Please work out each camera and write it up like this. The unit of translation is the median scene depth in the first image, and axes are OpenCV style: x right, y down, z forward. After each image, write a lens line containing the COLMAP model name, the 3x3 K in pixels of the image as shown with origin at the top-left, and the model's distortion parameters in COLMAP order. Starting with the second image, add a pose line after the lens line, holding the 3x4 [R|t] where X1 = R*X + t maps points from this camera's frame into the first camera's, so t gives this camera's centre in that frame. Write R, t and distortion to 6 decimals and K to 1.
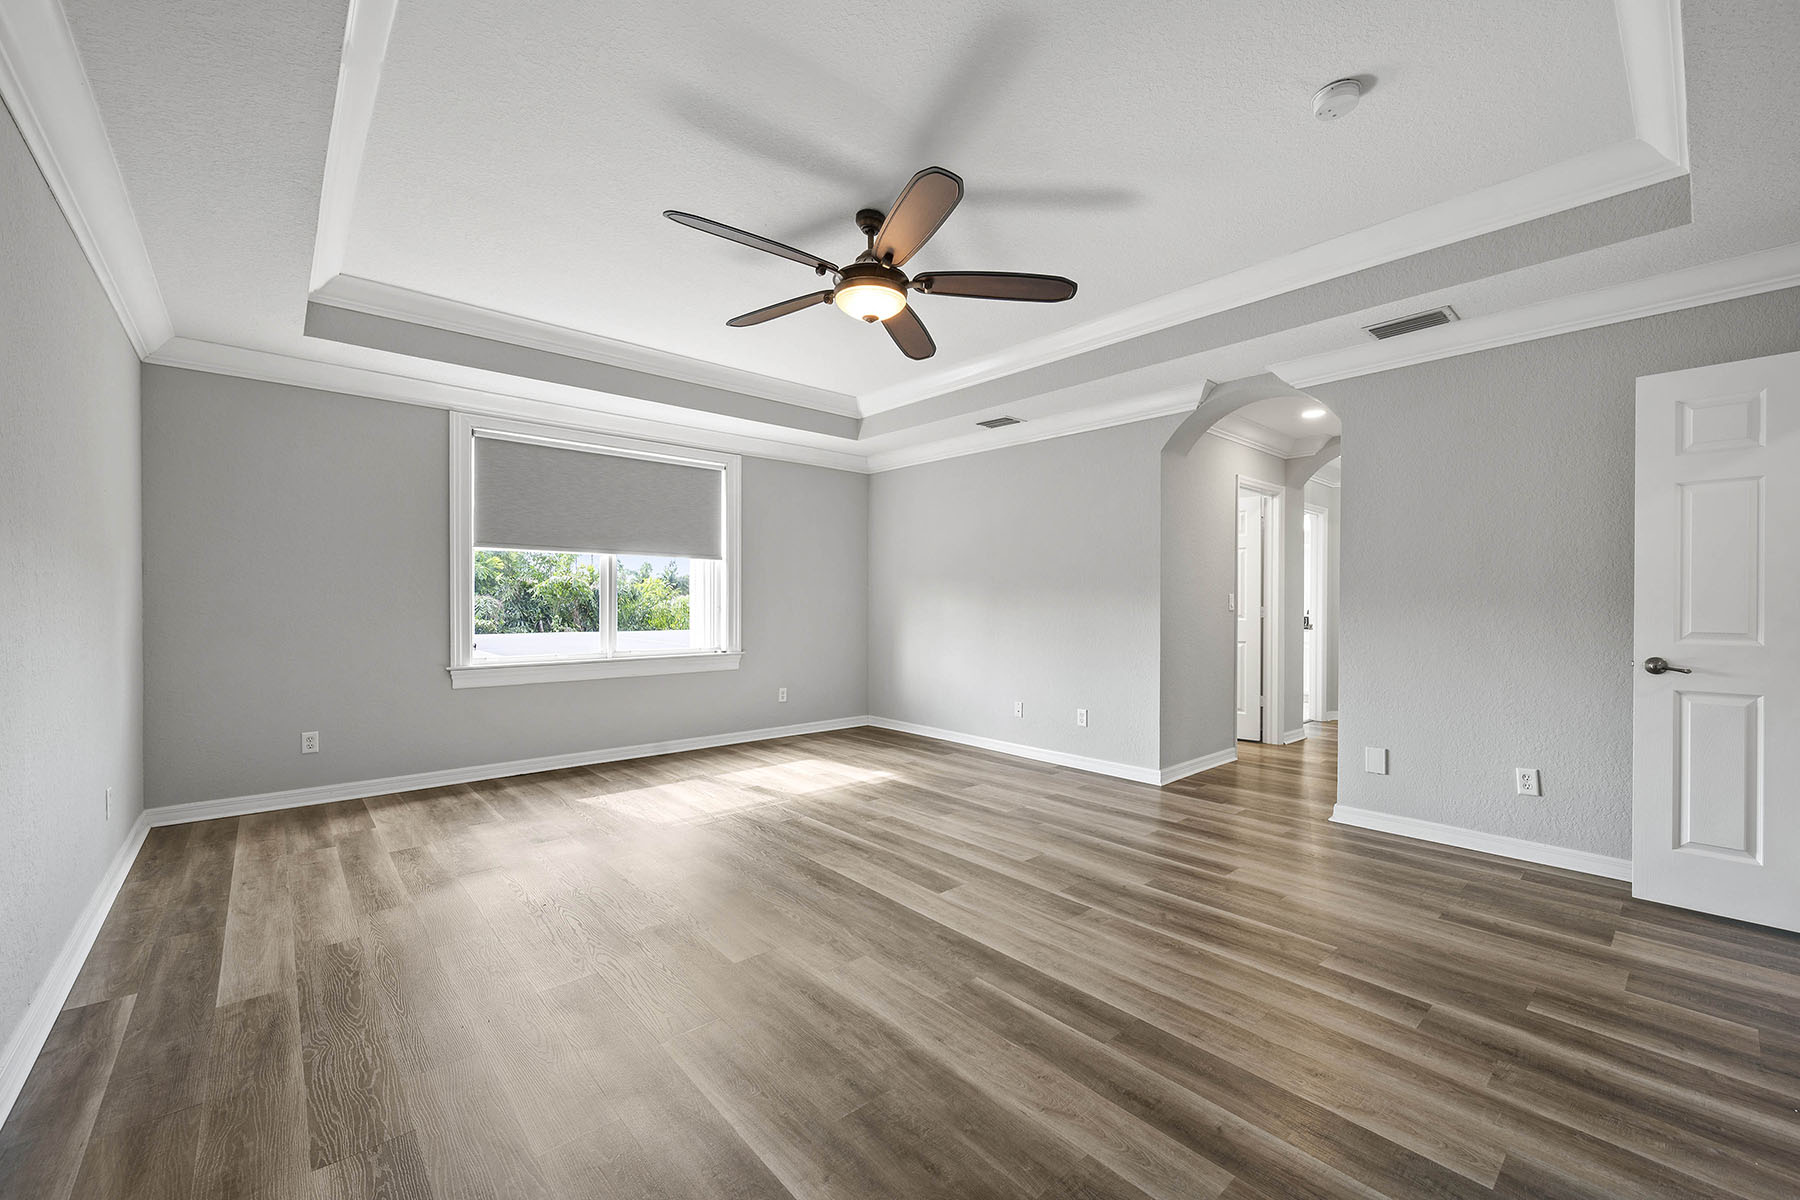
lens RADIAL K [[721.2, 0, 897.0], [0, 721.2, 598.2], [0, 0, 1]] dist [0.003665, 0.000676]
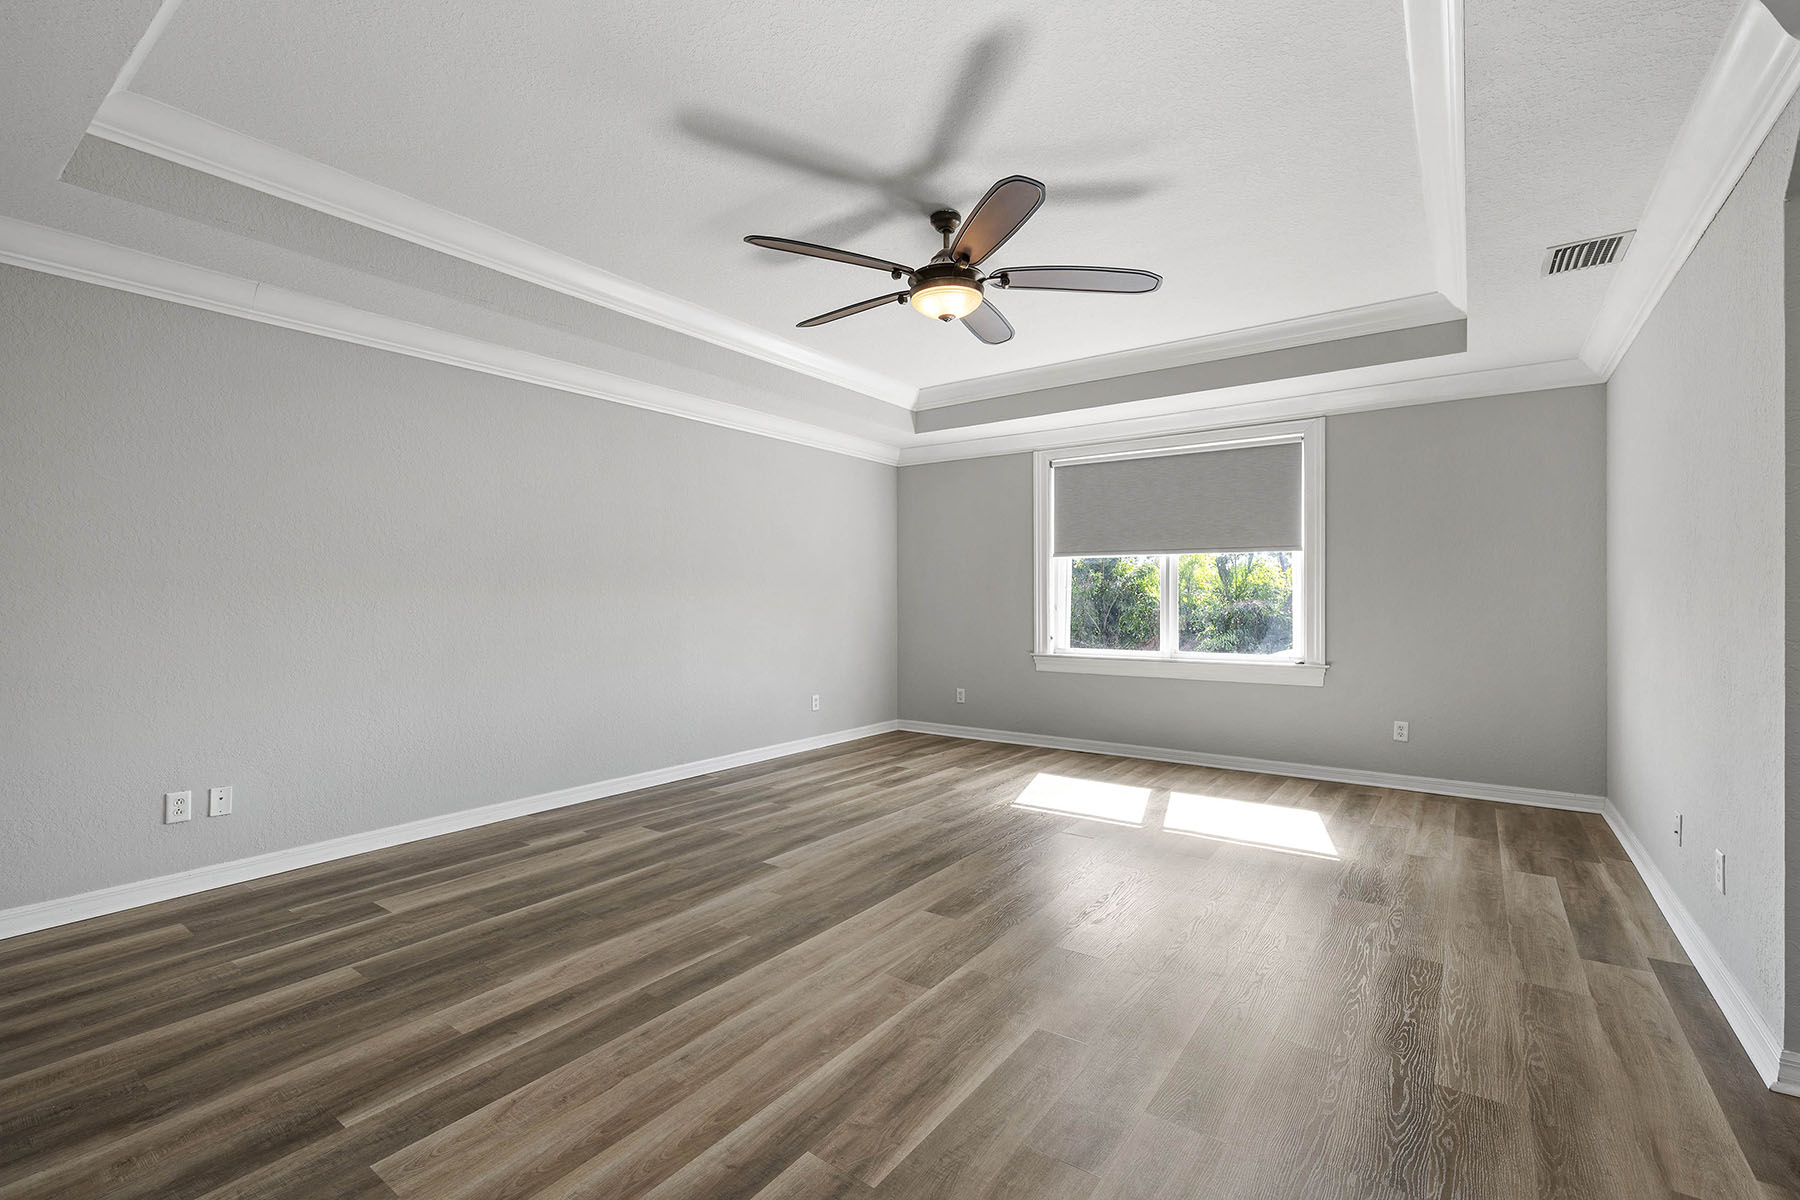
lens RADIAL K [[777.5, 0, 913.0], [0, 777.5, 602.8], [0, 0, 1]] dist [0.000731, 0.001487]
pose [[0.235147, 0.000123, -0.971960, 0.744149], [0.004249, 0.999990, 0.001154, 0.003761], [0.971951, -0.004401, 0.235144, 0.533924]]
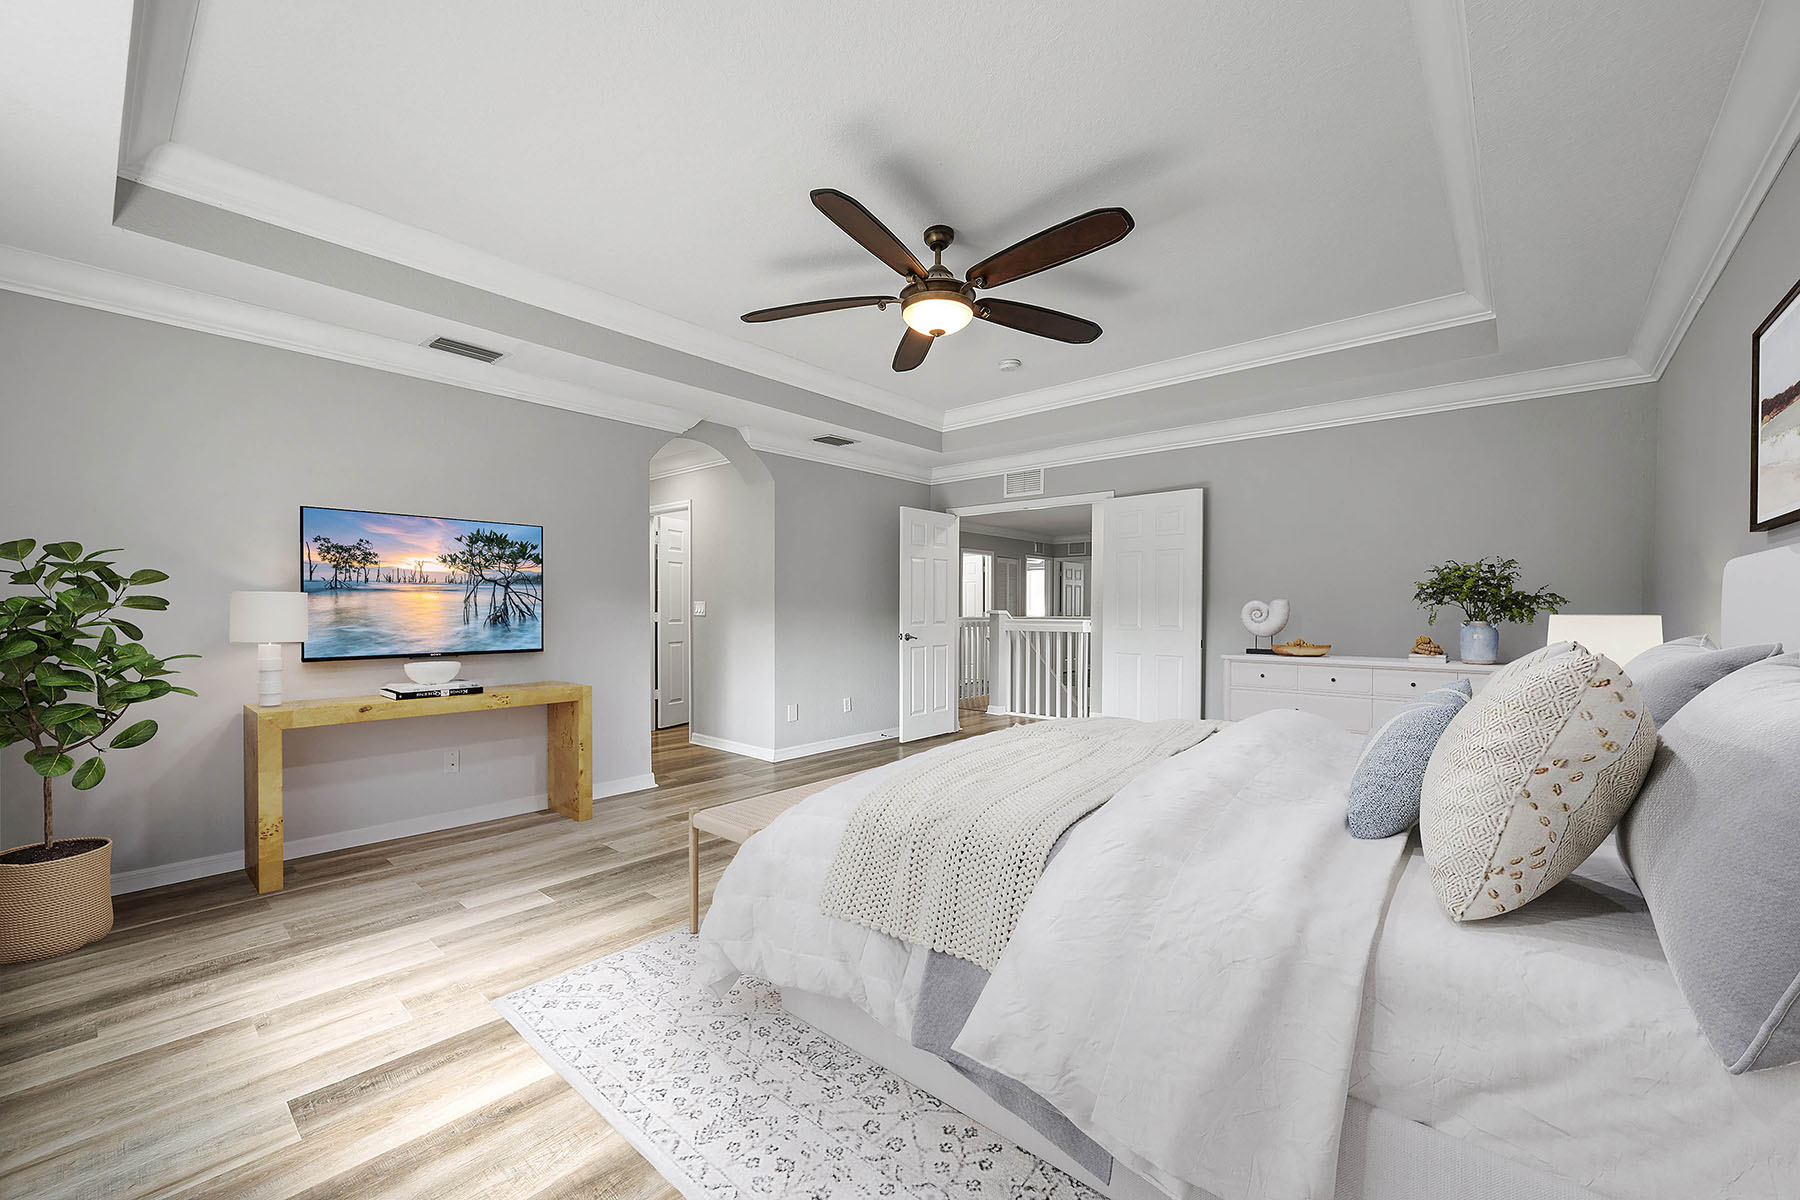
lens RADIAL K [[721.2, 0, 899.5], [0, 721.2, 614.3], [0, 0, 1]] dist [0.003665, 0.000676]
pose [[-0.140691, -0.007011, 0.990029, -0.791098], [-0.005071, 0.999967, 0.006361, 0.006702], [-0.990041, -0.004125, -0.140722, 0.913417]]
